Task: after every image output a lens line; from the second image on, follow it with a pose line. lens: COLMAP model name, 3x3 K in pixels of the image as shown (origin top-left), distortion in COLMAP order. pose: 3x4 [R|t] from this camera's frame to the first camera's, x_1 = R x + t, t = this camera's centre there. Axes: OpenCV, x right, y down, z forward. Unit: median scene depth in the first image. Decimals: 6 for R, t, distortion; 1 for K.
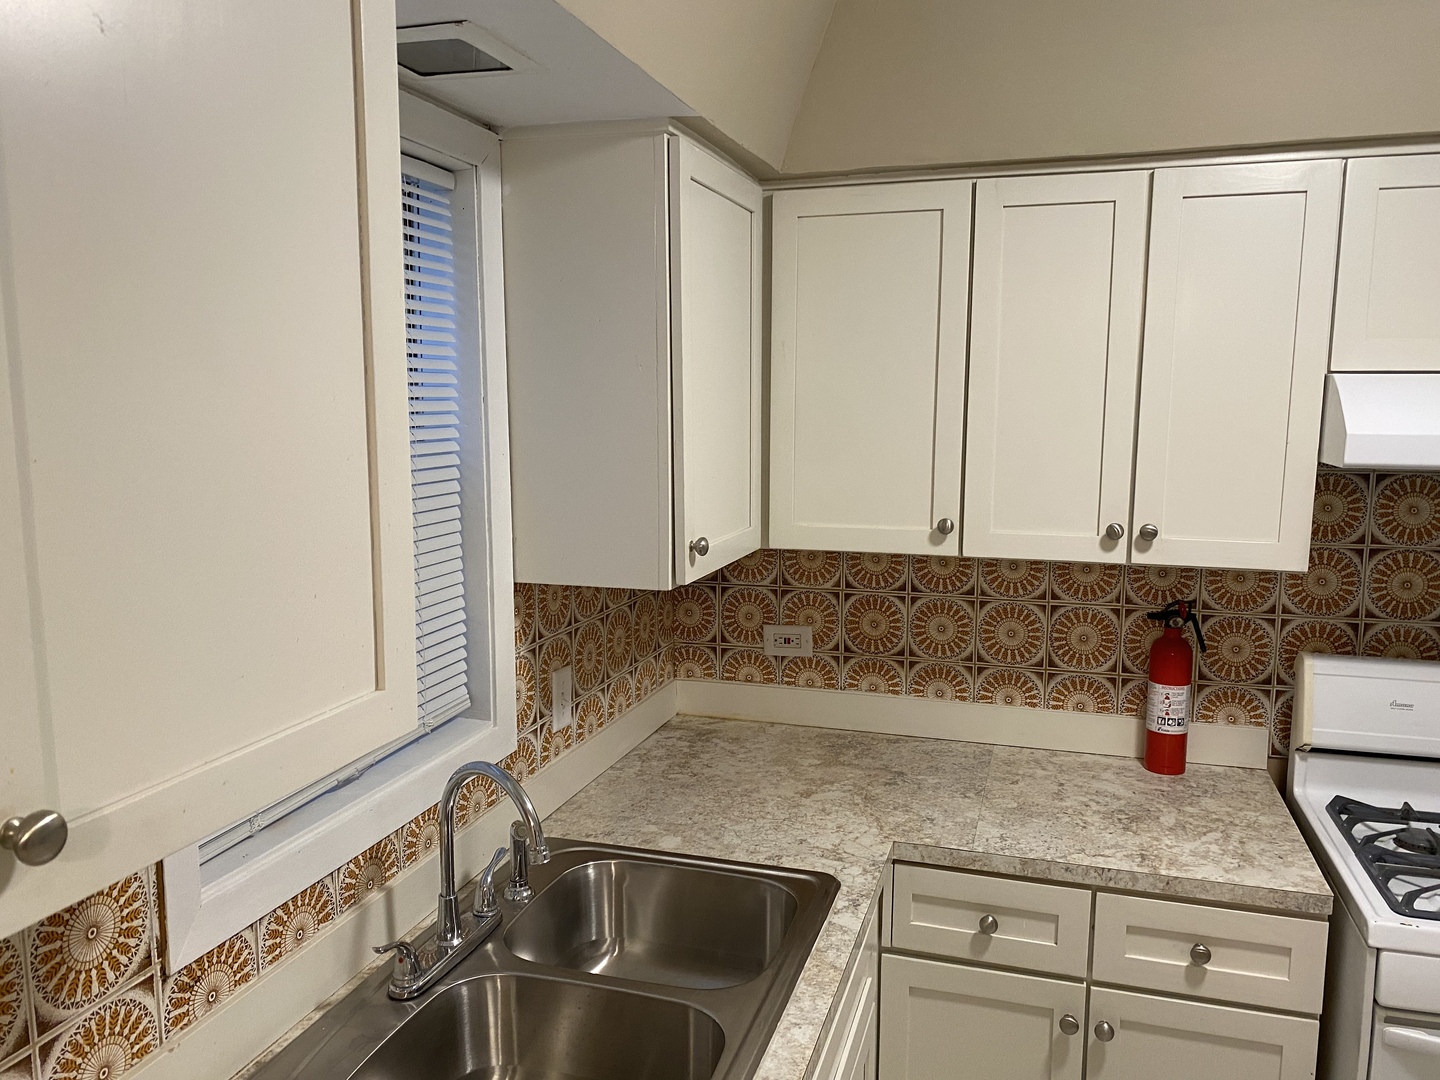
lens RADIAL K [[1110.8, 0, 720.0], [0, 1110.8, 540.0], [0, 0, 1]] dist [0.056085, -0.098056]
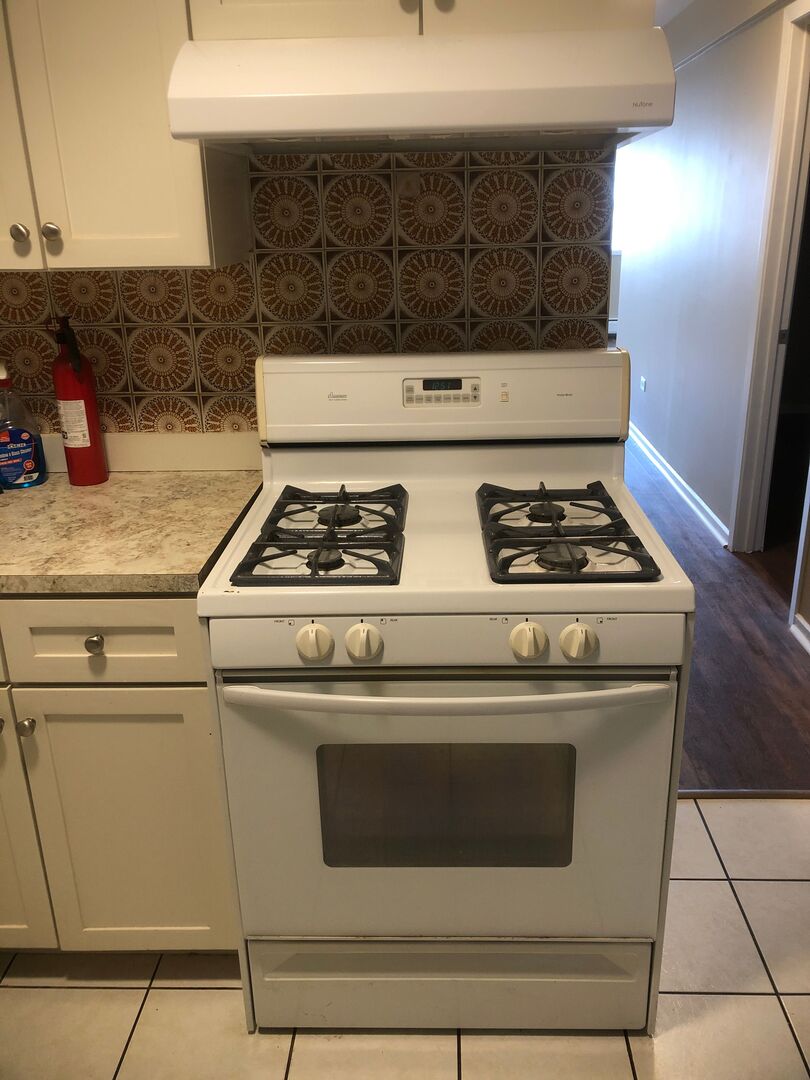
lens RADIAL K [[900.3, 0, 438.8], [0, 900.3, 541.4], [0, 0, 1]] dist [0.049292, -0.106063]
pose [[0.957095, -0.117586, 0.264846, 0.455215], [0.056017, 0.971806, 0.229030, 0.089796], [-0.284309, -0.204367, 0.936697, 0.124701]]
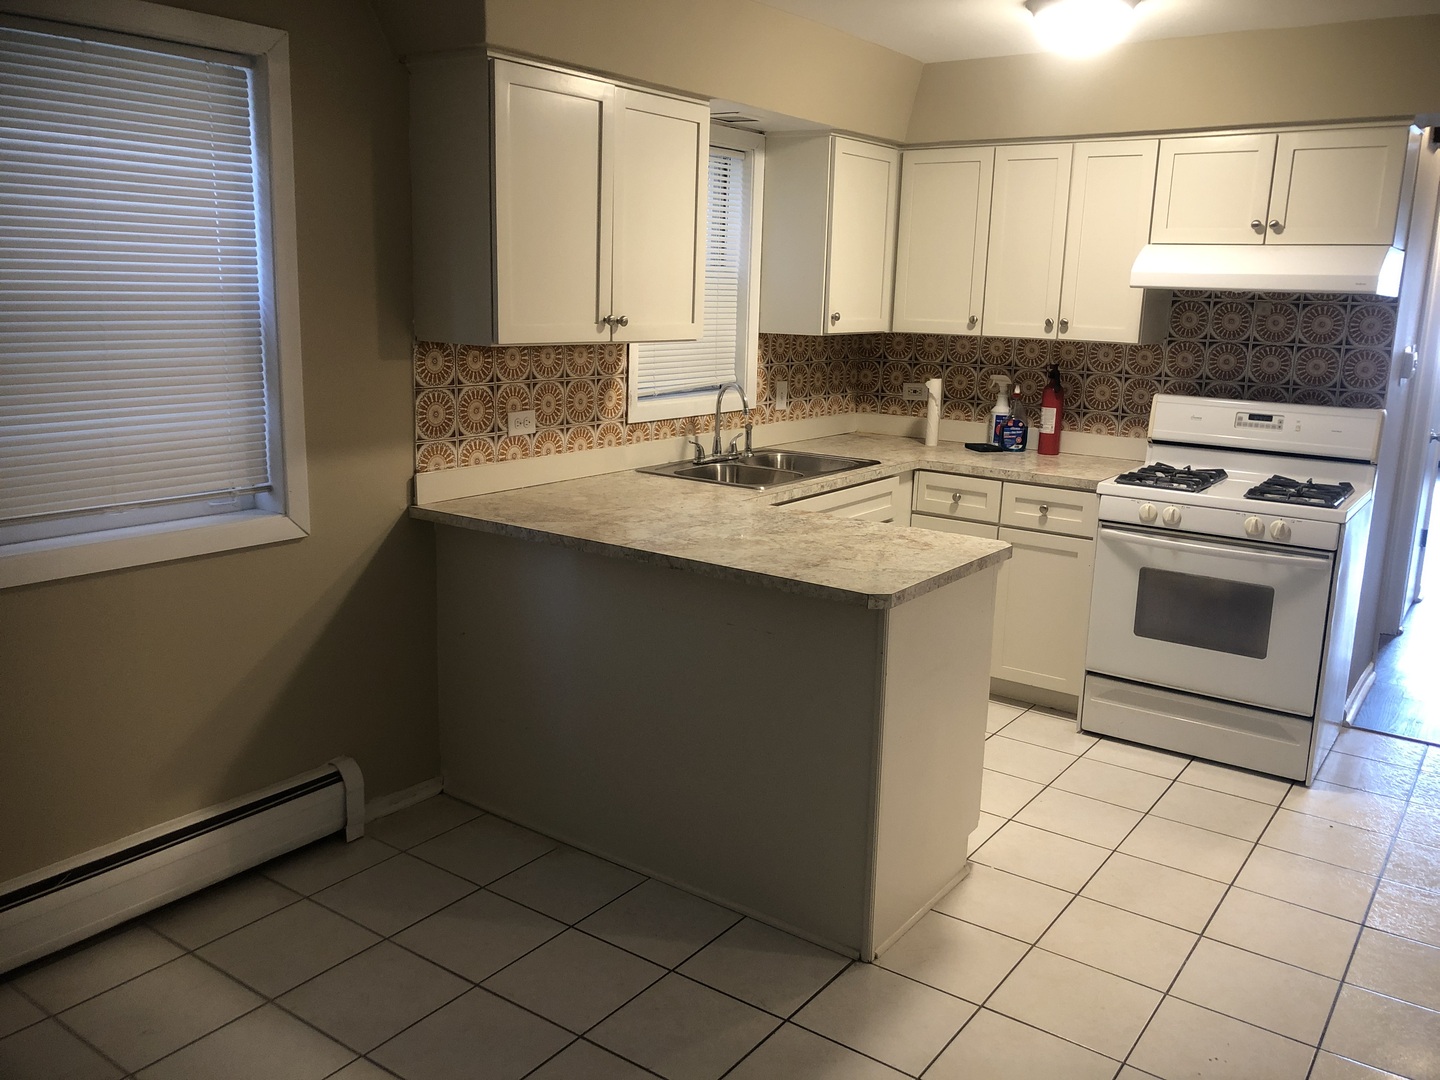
lens RADIAL K [[1200.4, 0, 701.5], [0, 1200.4, 494.8], [0, 0, 1]] dist [0.049292, -0.106063]
pose [[0.947131, 0.082225, -0.310132, 0.455151], [-0.068049, 0.996094, 0.056273, 0.221199], [0.313548, -0.032193, 0.949026, -1.268956]]
